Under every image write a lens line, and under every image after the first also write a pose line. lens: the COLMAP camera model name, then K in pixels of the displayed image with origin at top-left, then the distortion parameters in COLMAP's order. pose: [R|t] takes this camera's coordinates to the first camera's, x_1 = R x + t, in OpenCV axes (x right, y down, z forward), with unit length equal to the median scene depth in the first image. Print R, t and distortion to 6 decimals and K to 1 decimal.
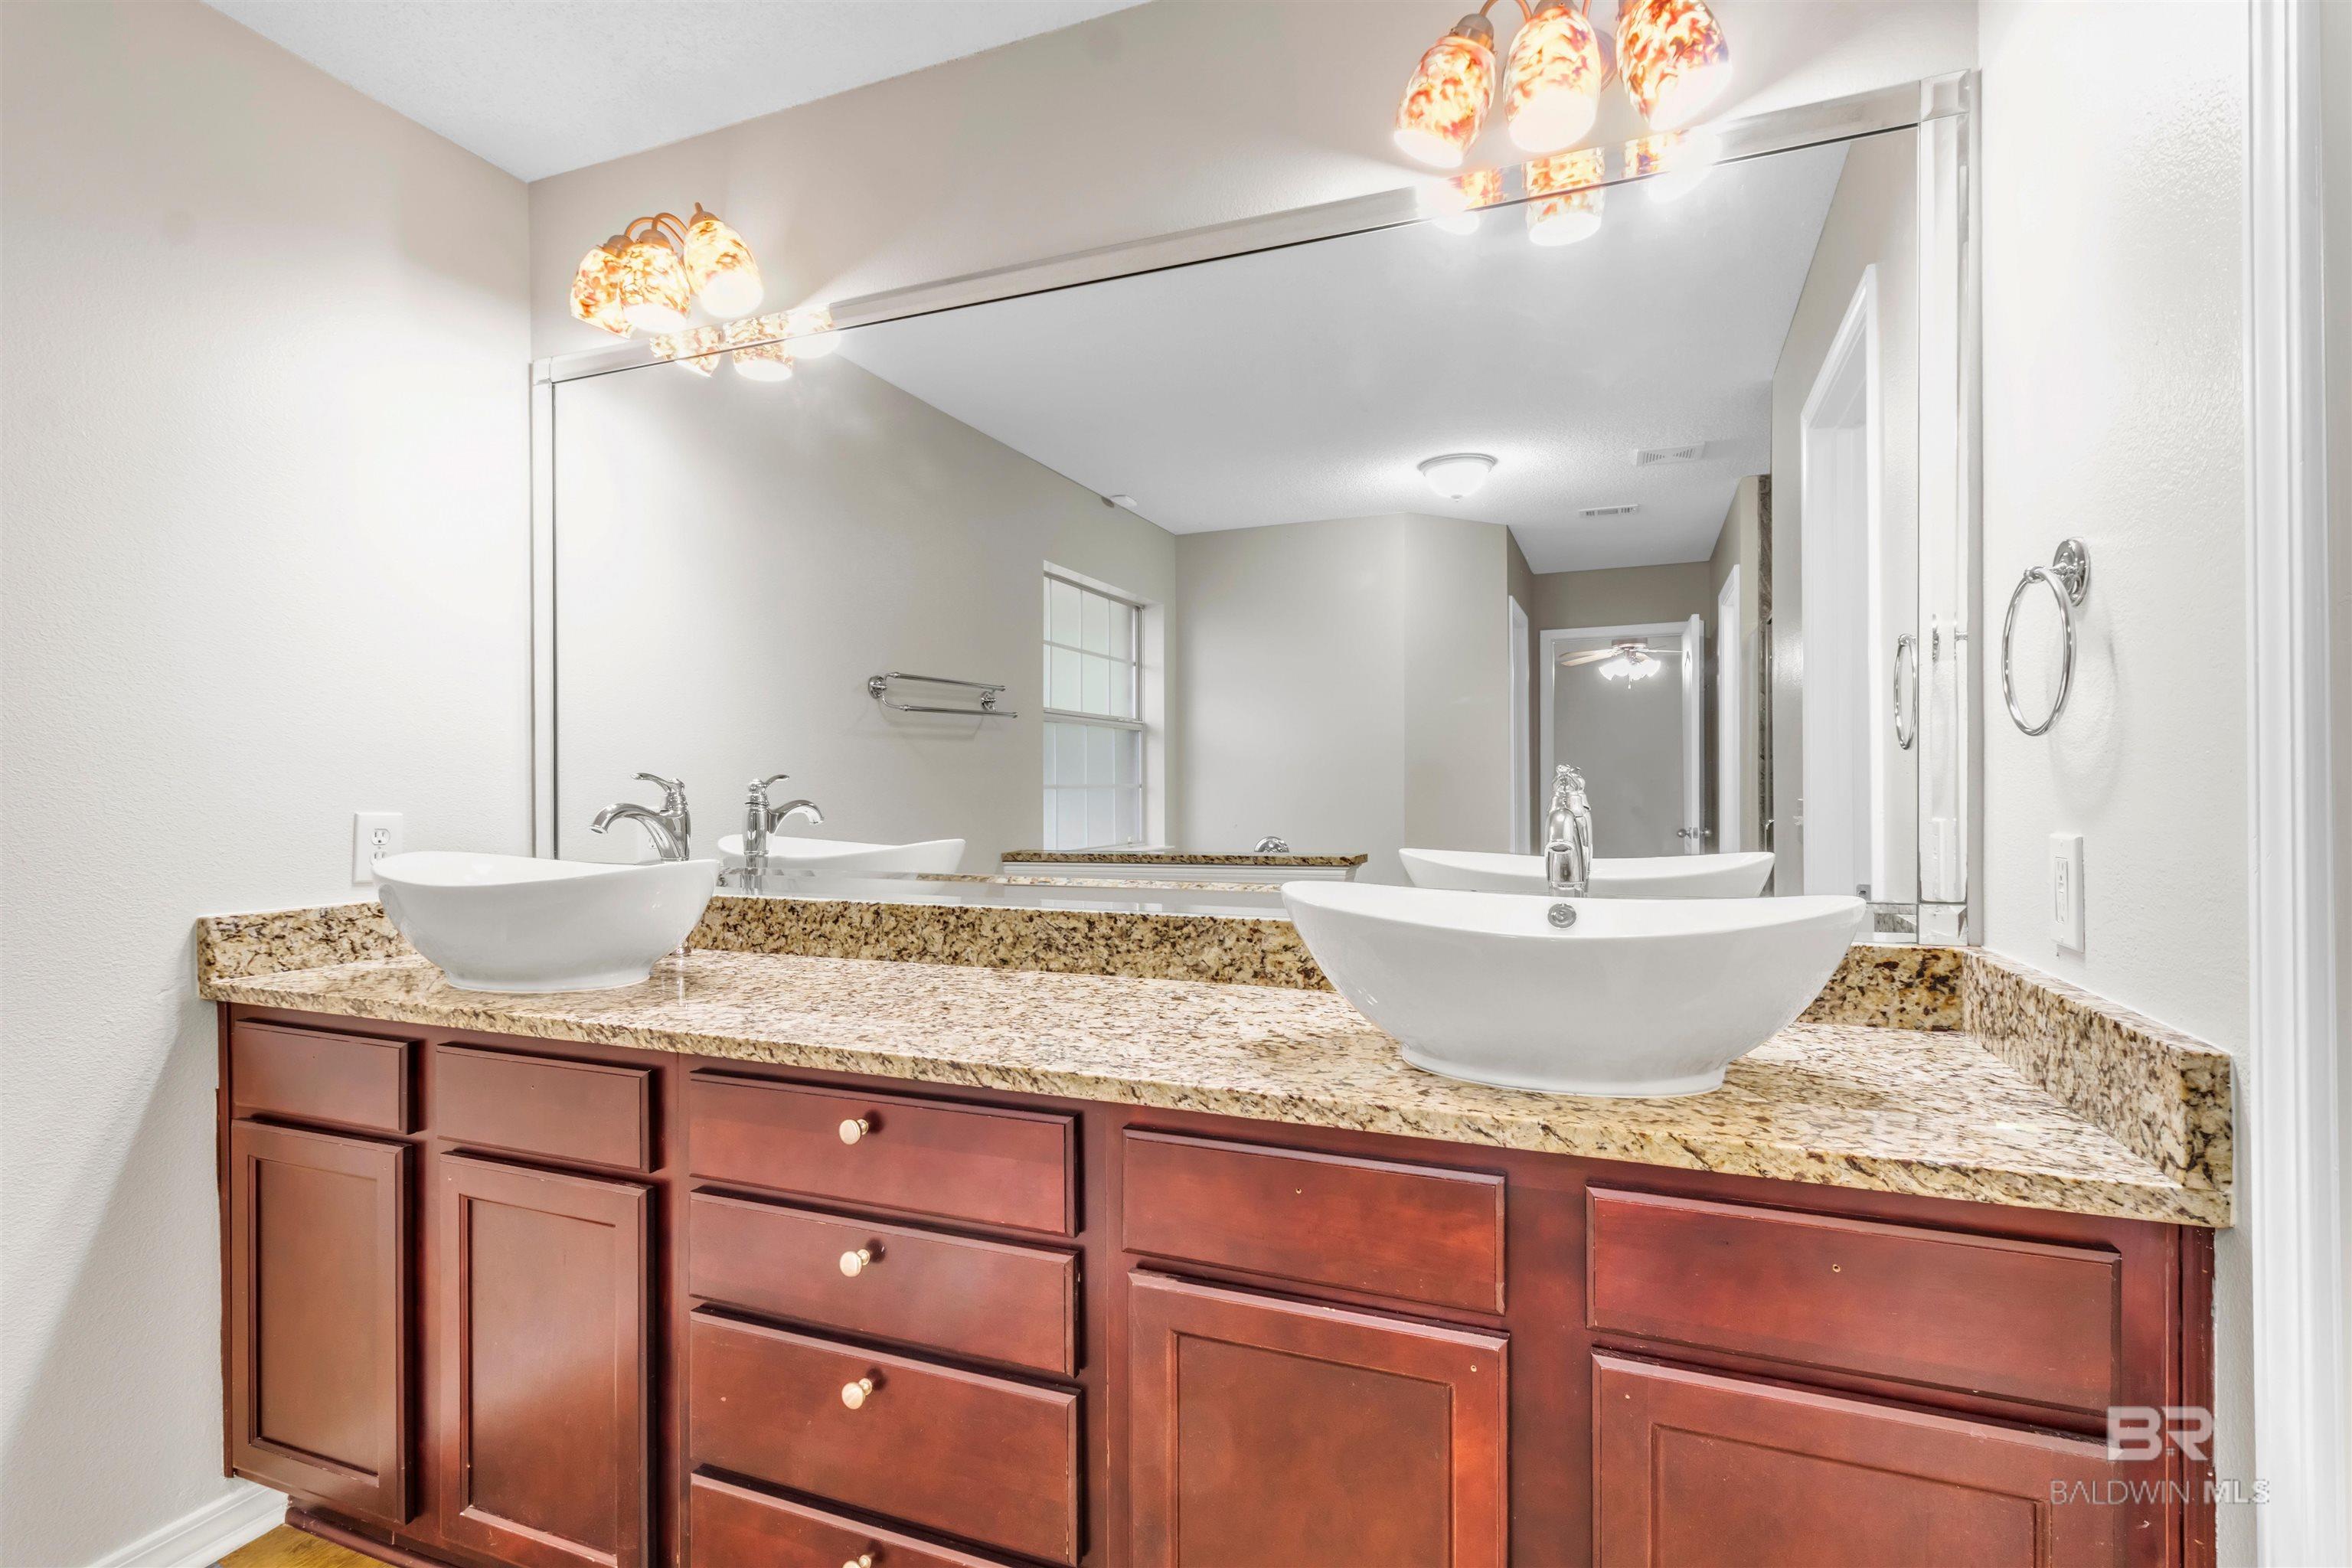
lens RADIAL K [[1044.2, 0, 1222.1], [0, 1044.2, 789.8], [0, 0, 1]] dist [0.000133, 0.000585]
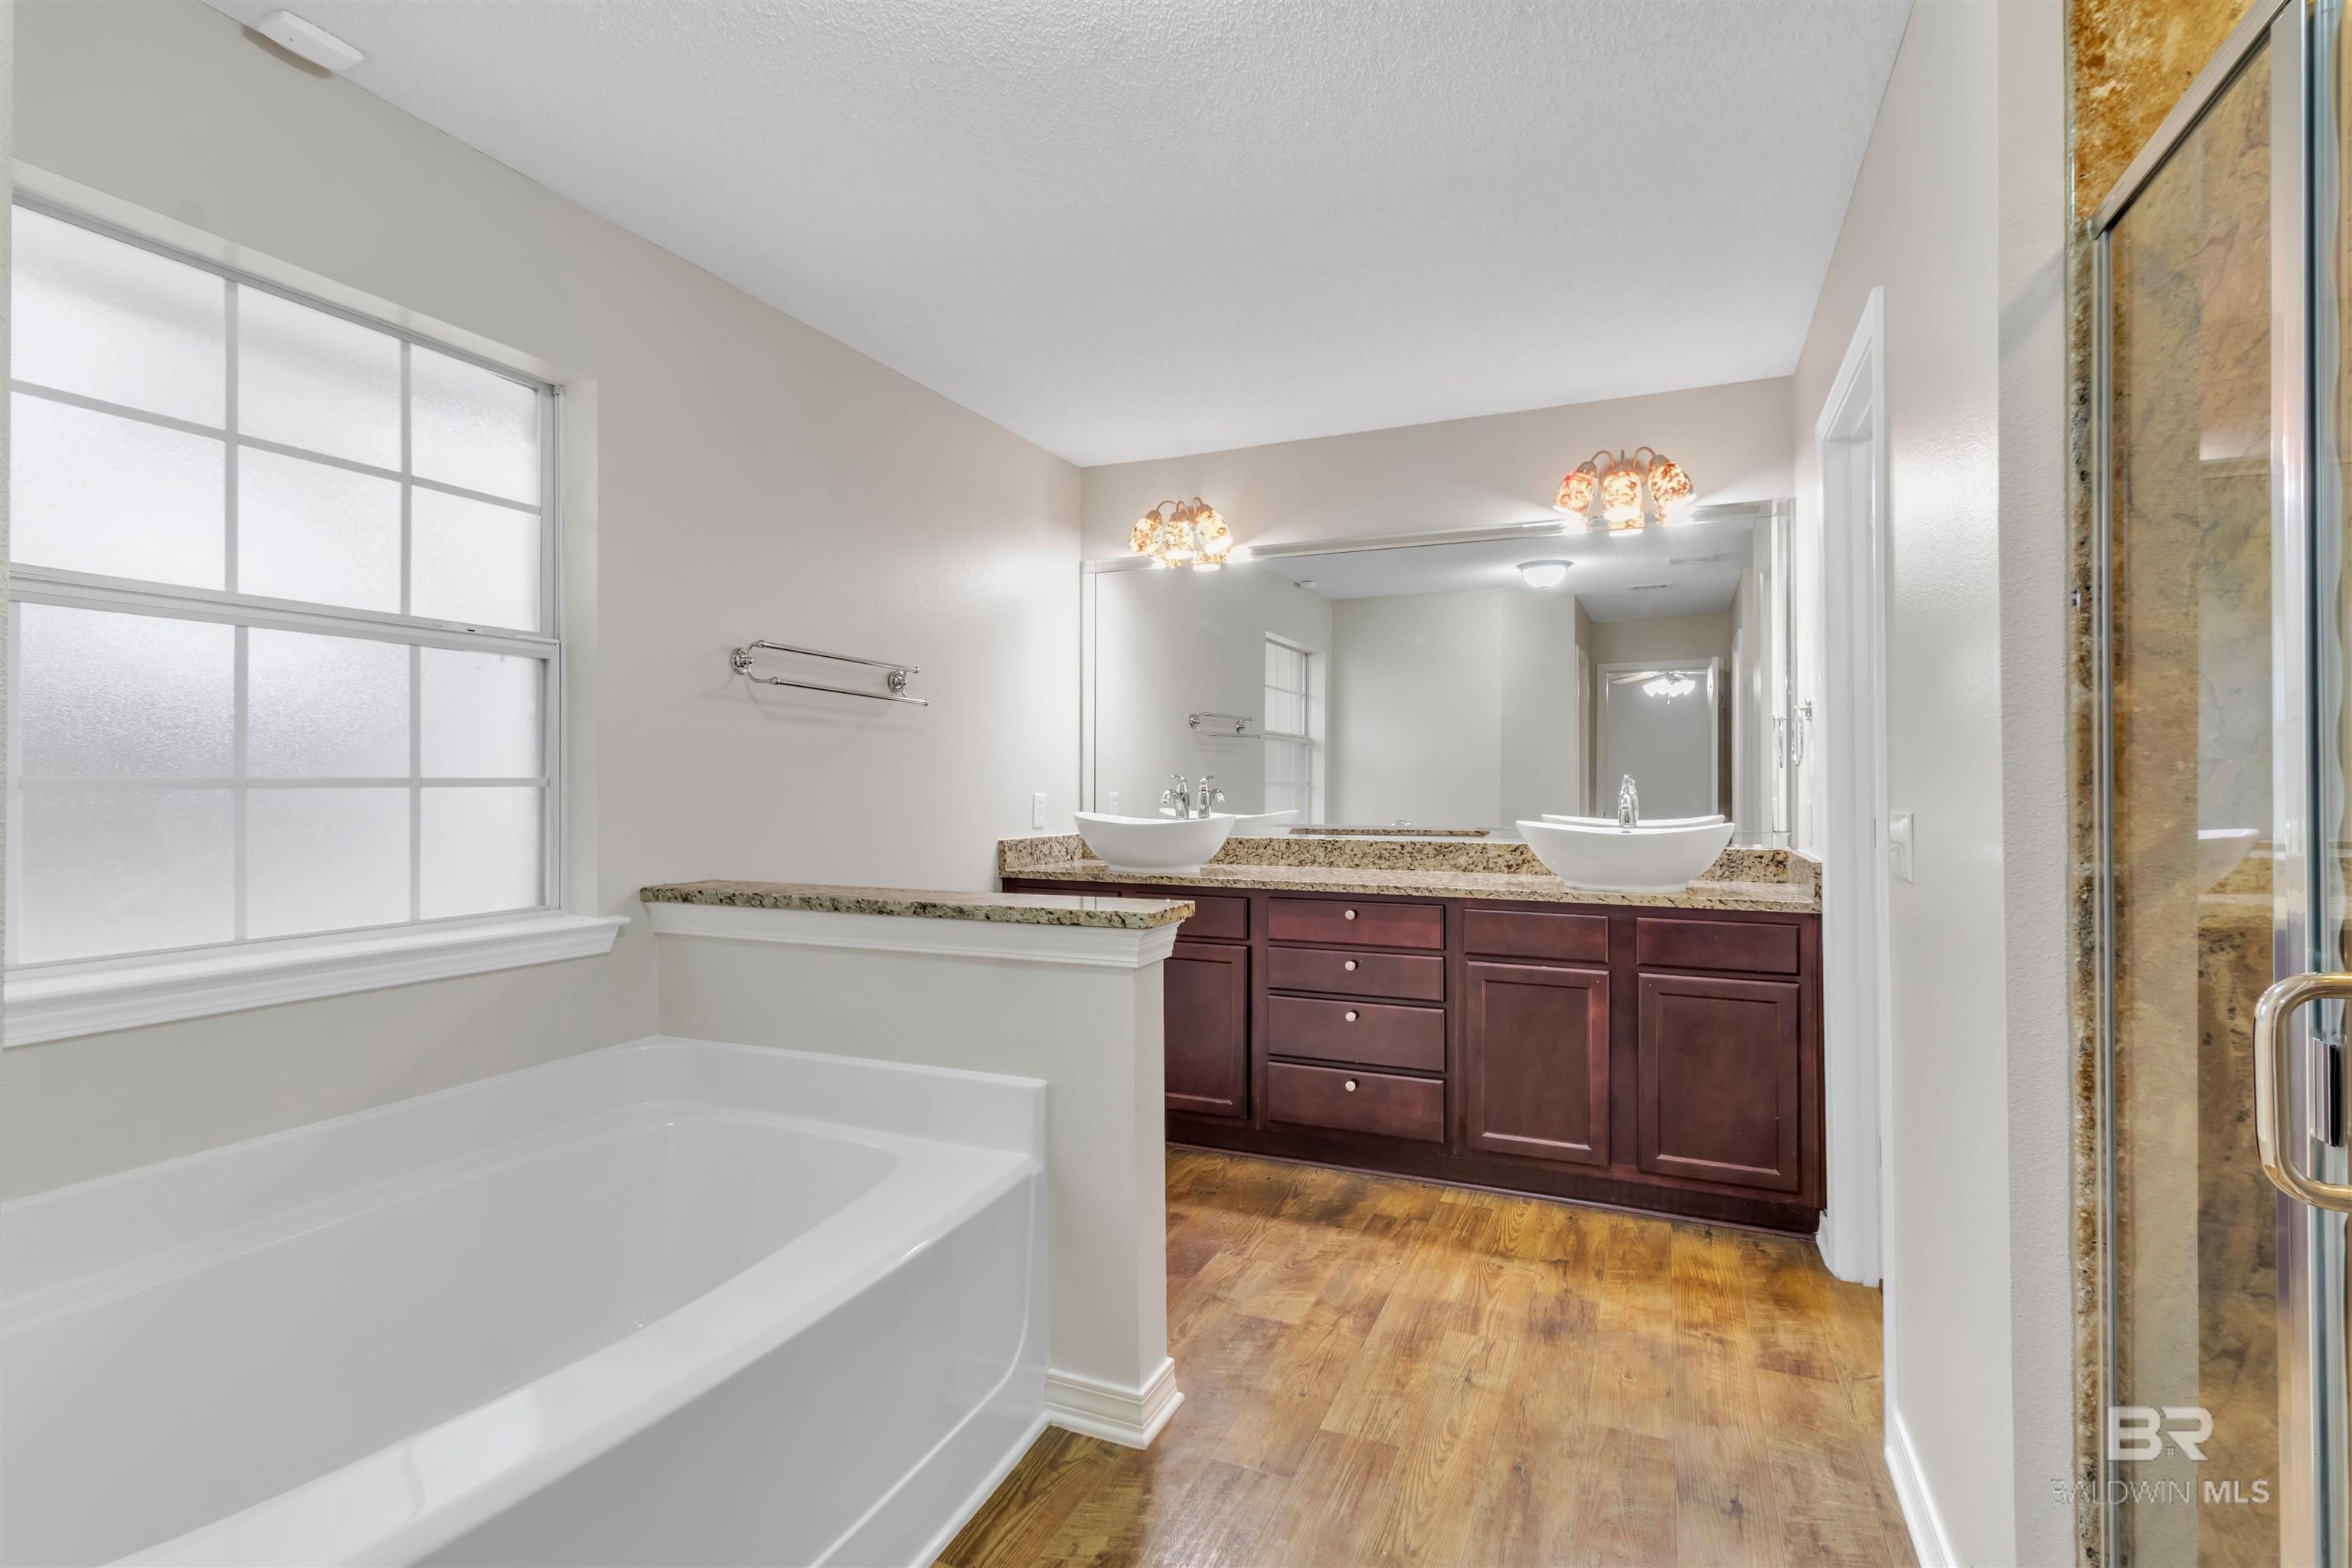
lens RADIAL K [[1114.7, 0, 1208.7], [0, 1114.7, 771.8], [0, 0, 1]] dist [0.003716, -0.000319]
pose [[0.999658, 0.005082, -0.025664, -0.592185], [-0.005455, 0.999880, -0.014474, 0.012205], [0.025587, 0.014609, 0.999566, -1.659611]]
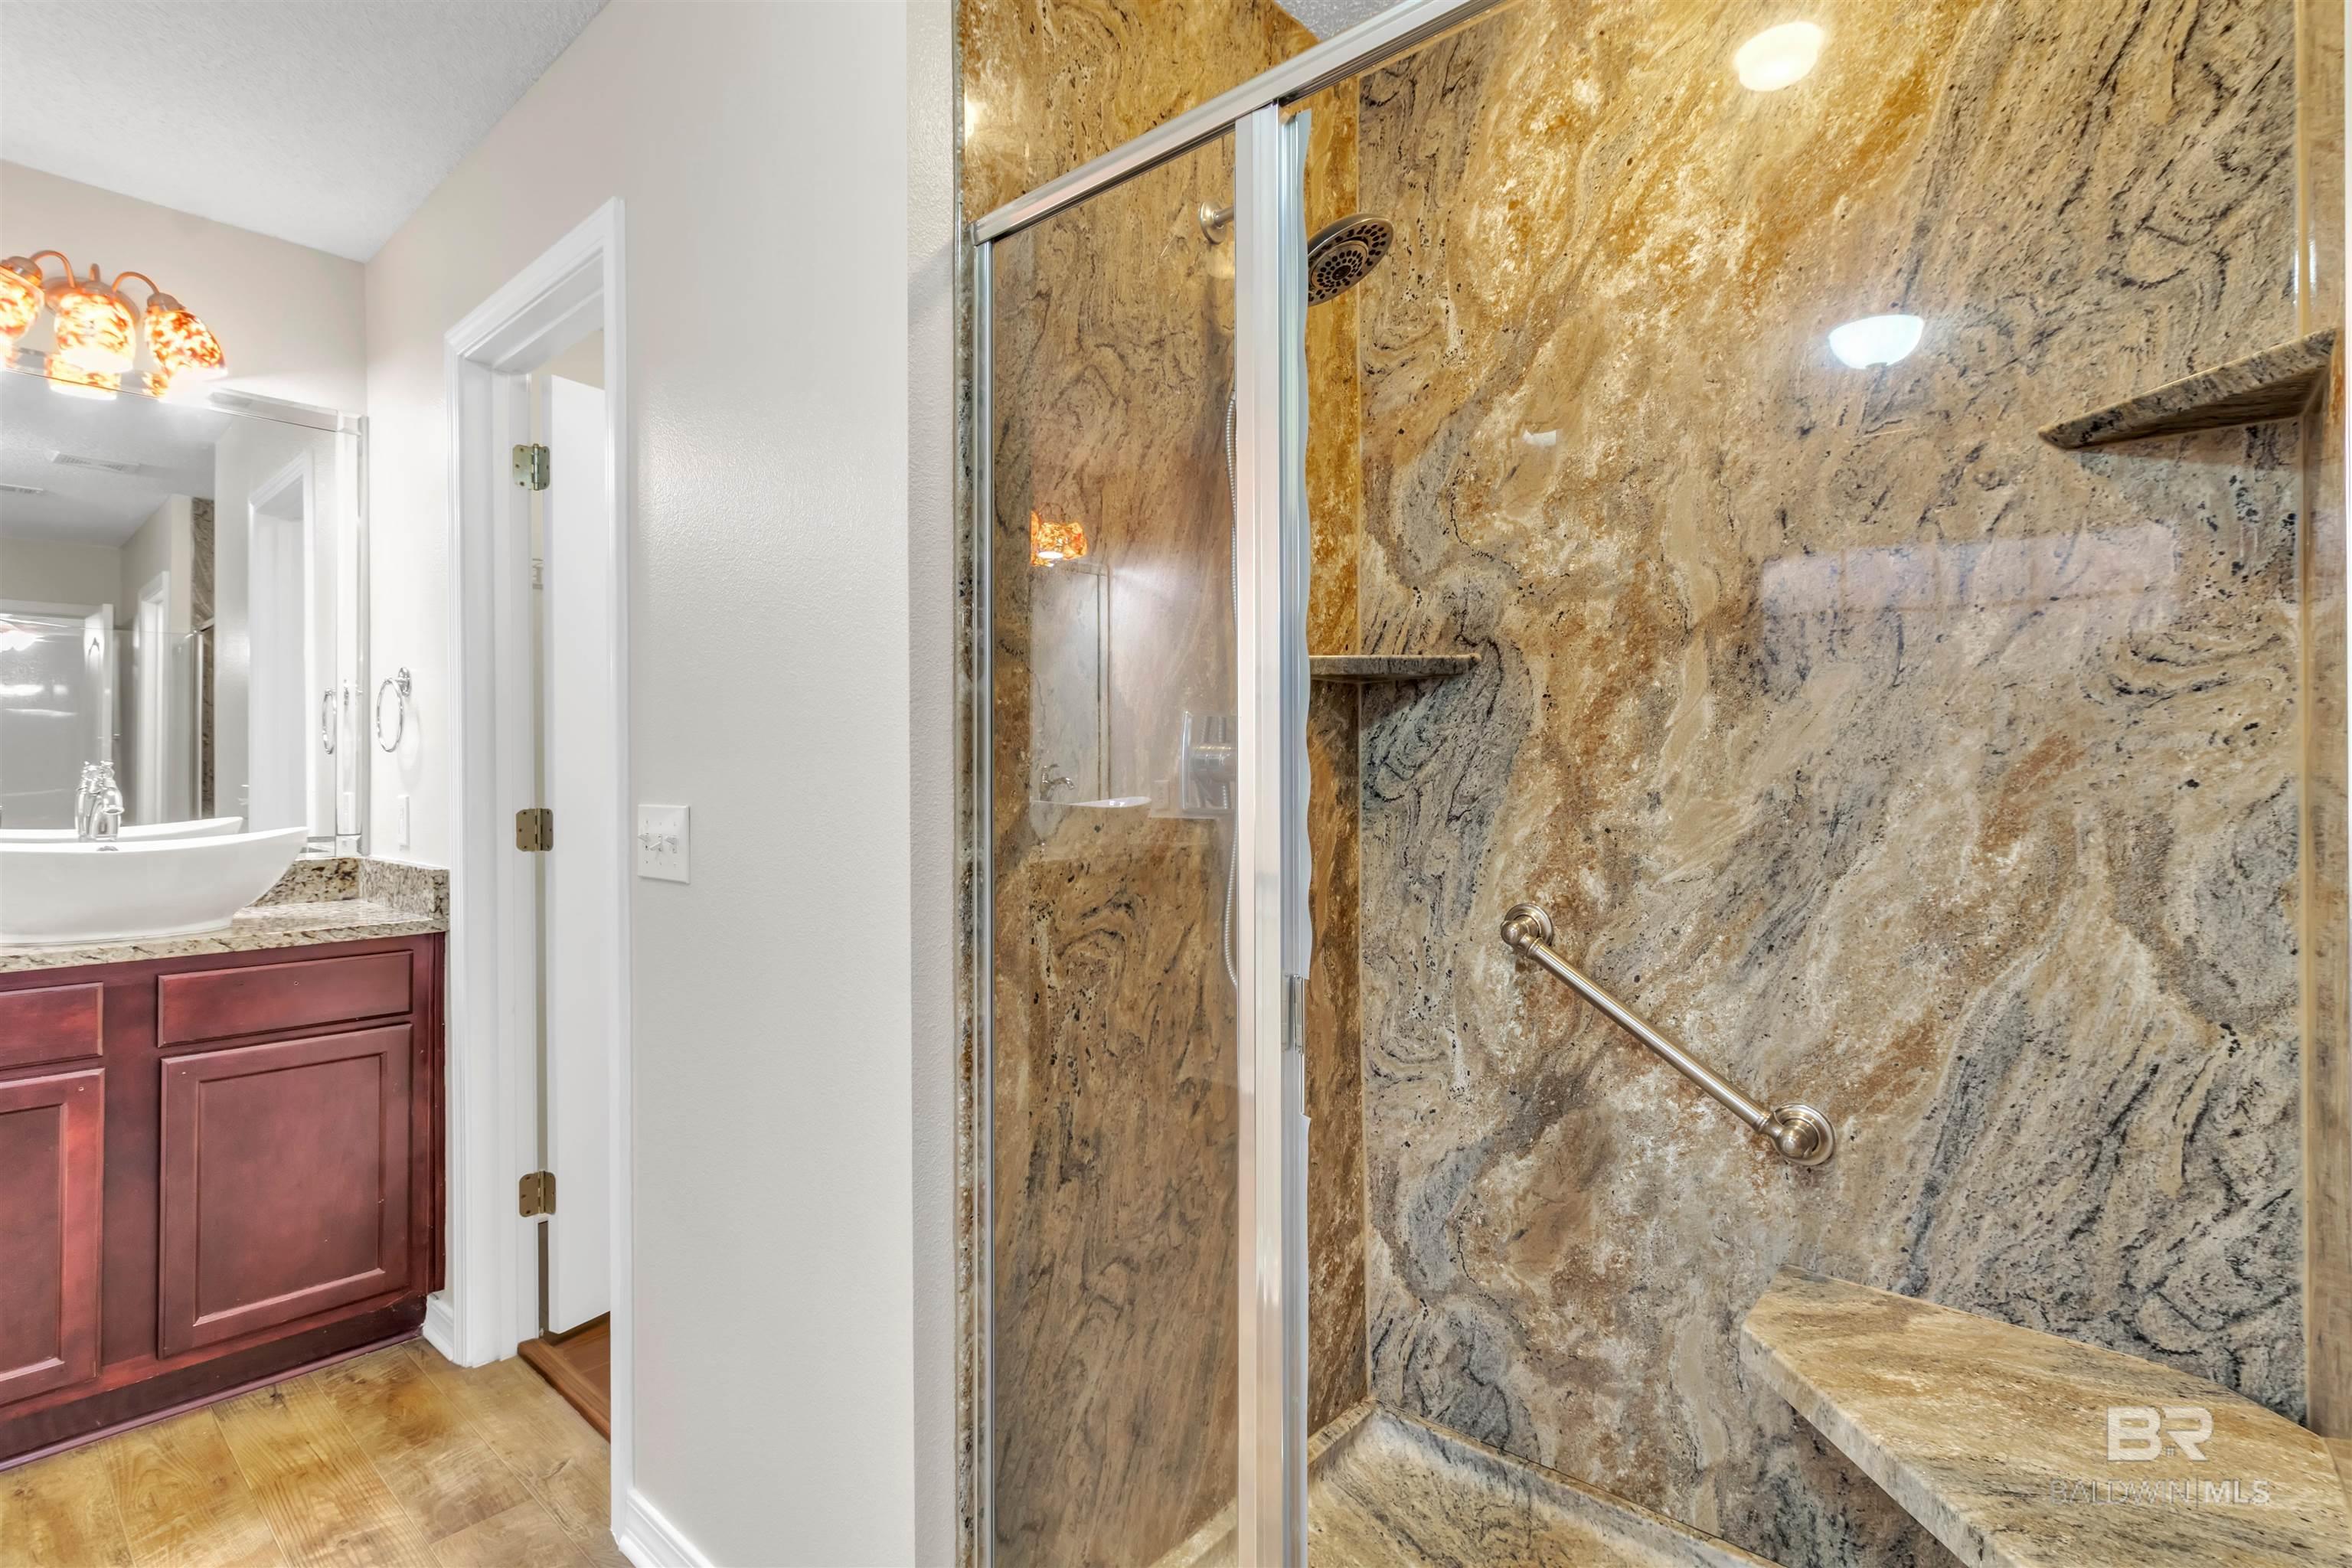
lens RADIAL K [[1115.7, 0, 1154.9], [0, 1115.7, 766.6], [0, 0, 1]] dist [0.009002, 0.000206]
pose [[0.348873, 0.008594, 0.937130, -0.740586], [0.004825, 0.999928, -0.010966, 0.011238], [-0.937157, 0.008348, 0.348807, -1.131690]]
